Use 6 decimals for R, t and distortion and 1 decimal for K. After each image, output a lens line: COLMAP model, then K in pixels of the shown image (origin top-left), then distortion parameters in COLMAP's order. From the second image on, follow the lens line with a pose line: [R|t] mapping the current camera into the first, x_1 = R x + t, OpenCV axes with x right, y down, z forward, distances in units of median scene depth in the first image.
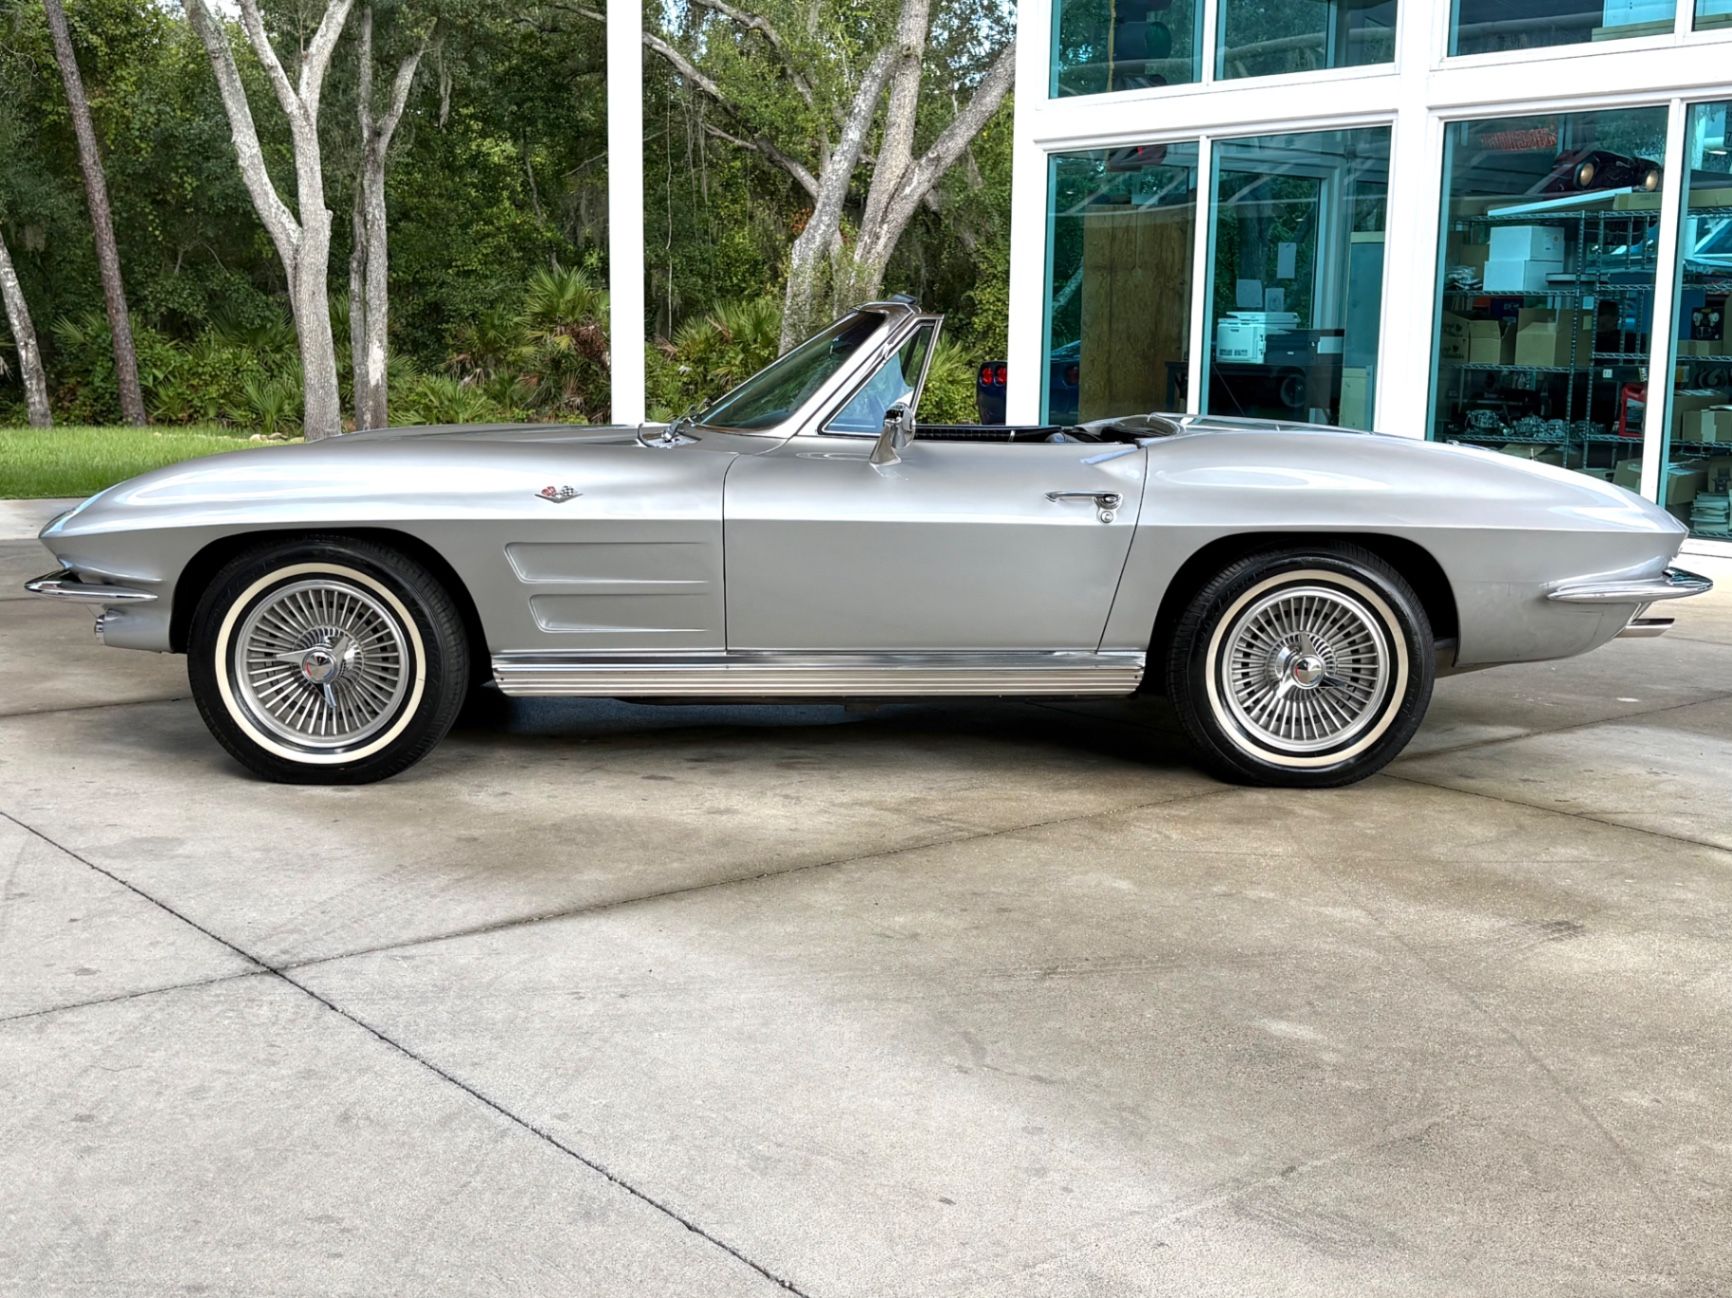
lens RADIAL K [[2108.3, 0, 869.0], [0, 2108.3, 681.2], [0, 0, 1]] dist [0.160158, -0.423353]
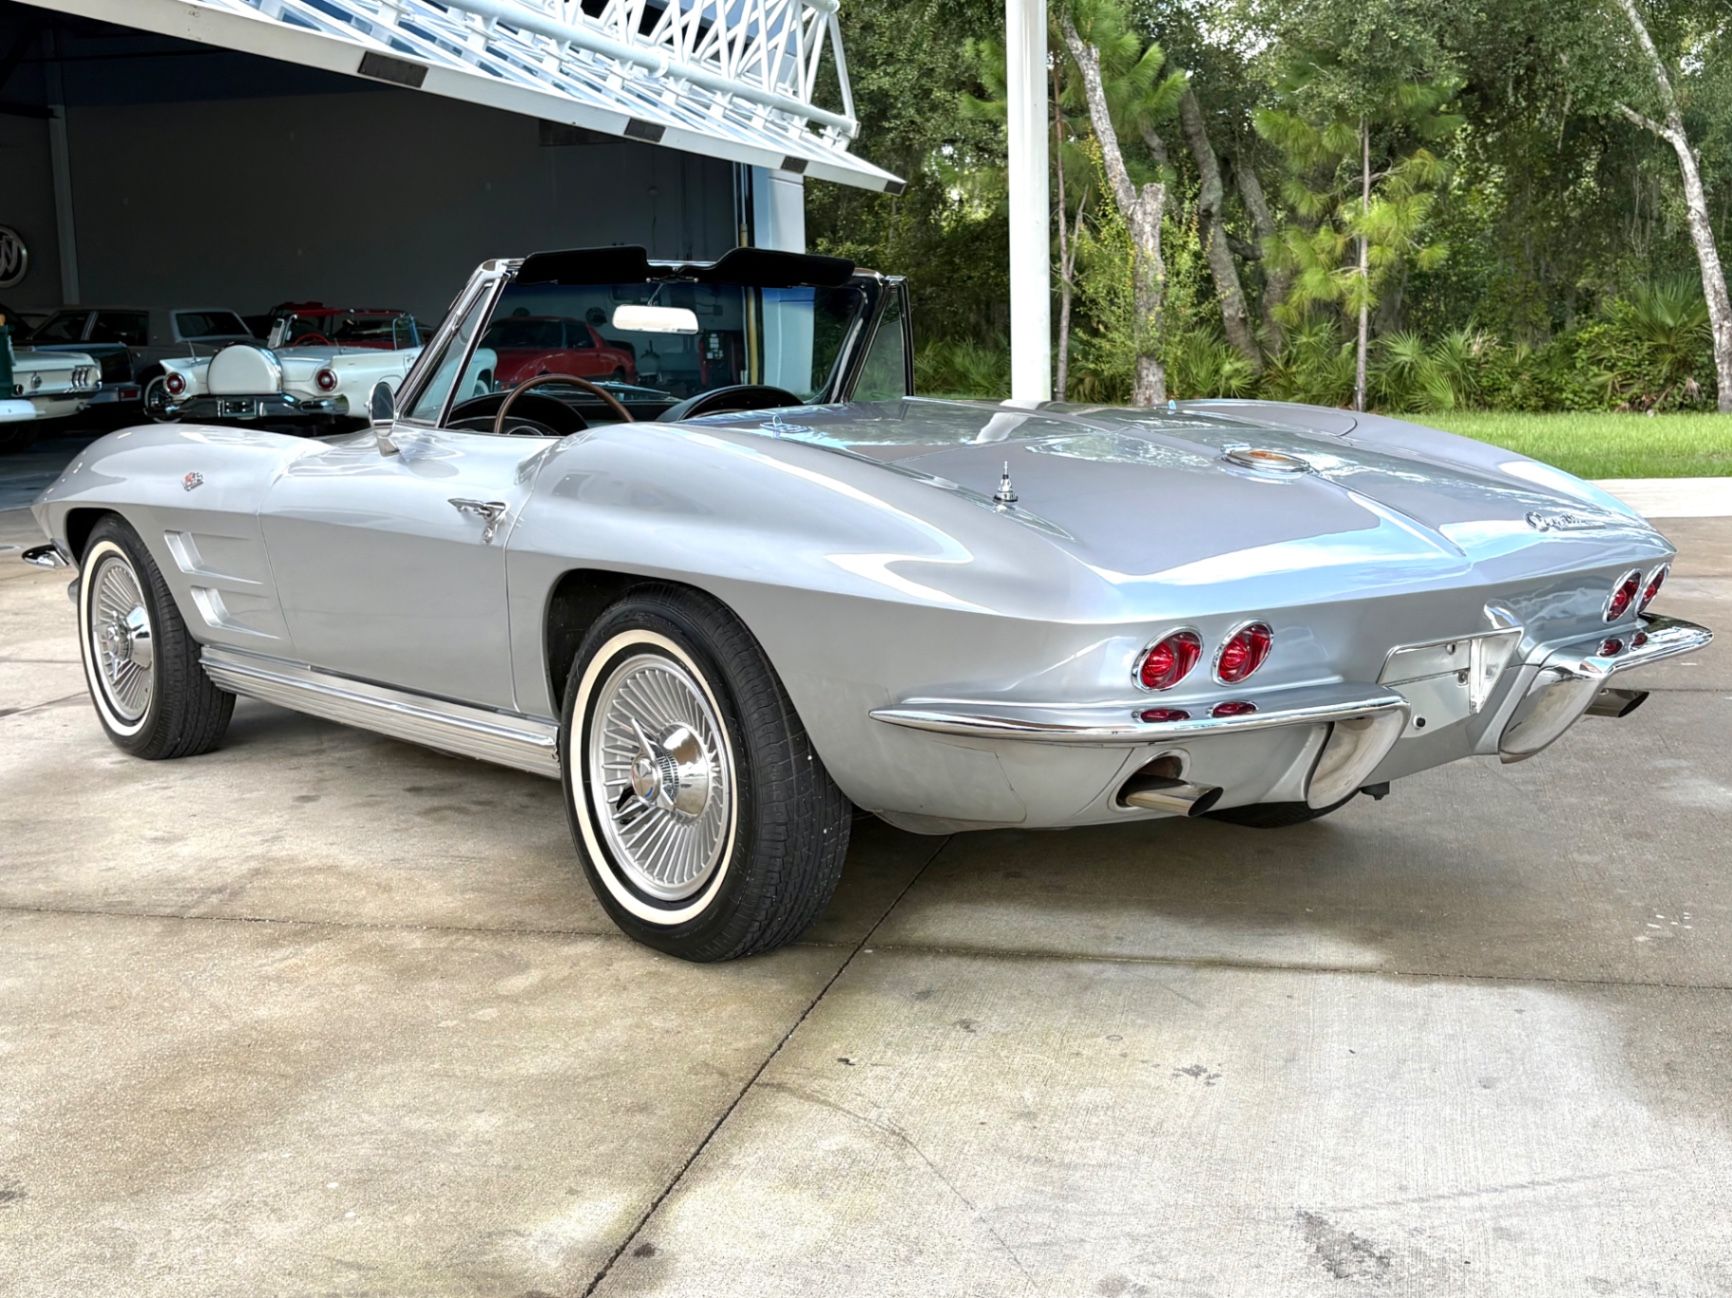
lens RADIAL K [[2147.3, 0, 866.0], [0, 2147.3, 649.0], [0, 0, 1]] dist [0.140799, -0.472645]
pose [[0.602862, 0.089624, -0.792796, 0.762847], [-0.098099, 0.994458, 0.037824, -0.075084], [0.791792, 0.054969, 0.608312, 0.633857]]
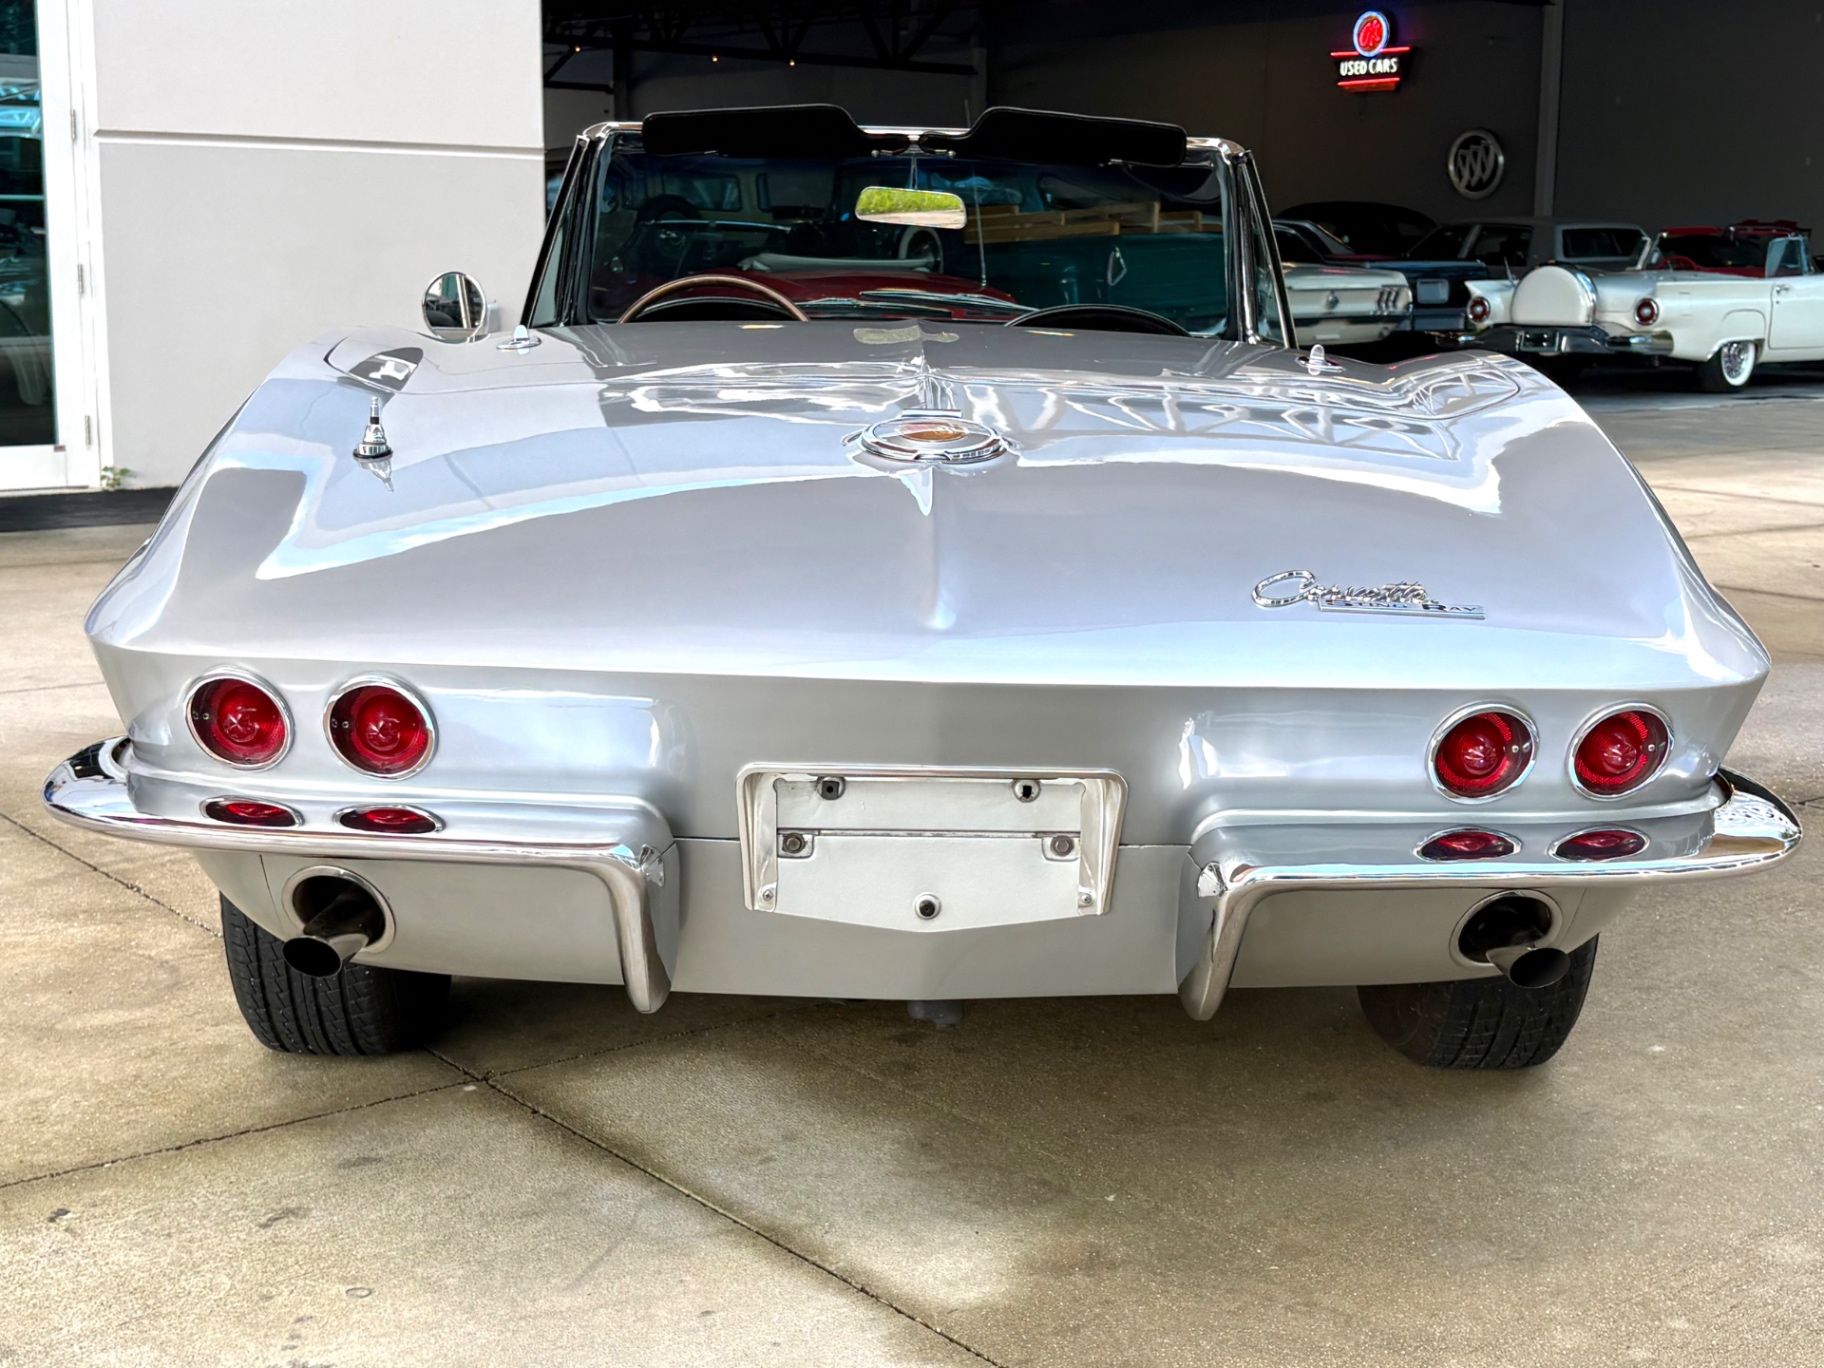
lens RADIAL K [[2449.9, 0, 912.0], [0, 2449.9, 684.0], [0, 0, 1]] dist [0.162396, -0.584980]
pose [[-0.032838, 0.152754, -0.987719, 0.761077], [-0.173569, 0.972364, 0.156150, -0.142724], [0.984274, 0.176565, -0.005417, 1.117374]]
